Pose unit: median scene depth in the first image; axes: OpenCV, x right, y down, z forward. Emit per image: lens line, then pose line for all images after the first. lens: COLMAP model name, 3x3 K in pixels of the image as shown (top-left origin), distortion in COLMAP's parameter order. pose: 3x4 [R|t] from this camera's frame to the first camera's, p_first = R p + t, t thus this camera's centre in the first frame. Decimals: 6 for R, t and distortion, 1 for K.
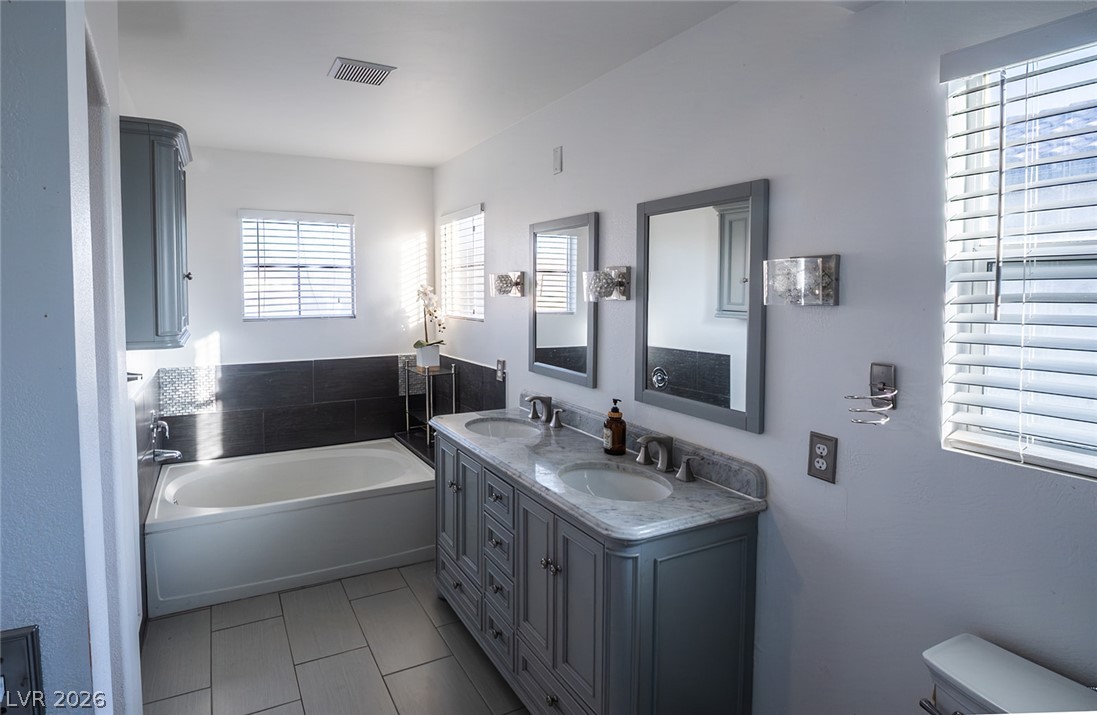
lens RADIAL K [[593.3, 0, 519.4], [0, 593.3, 360.7], [0, 0, 1]] dist [0.001470, -0.000155]
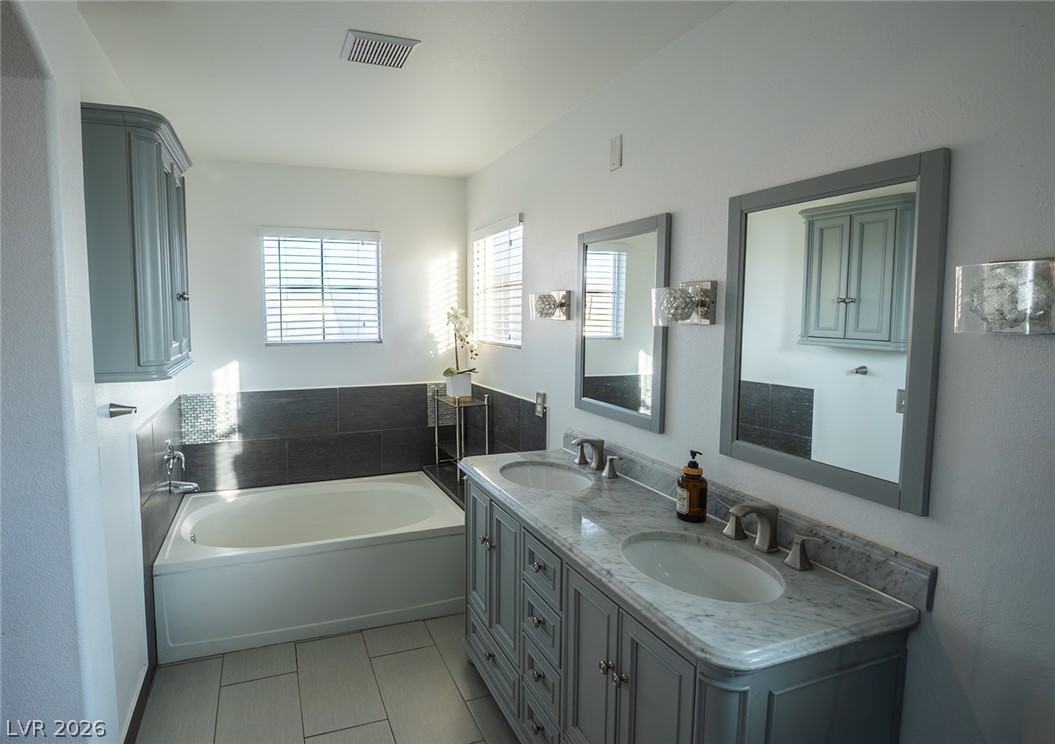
lens RADIAL K [[585.9, 0, 527.5], [0, 585.9, 372.0], [0, 0, 1]] dist [-0.001725, -0.000330]
pose [[0.999163, 0.004126, -0.040698, -0.019635], [-0.004897, 0.999810, -0.018870, -0.018193], [0.040613, 0.019054, 0.998993, 0.168510]]
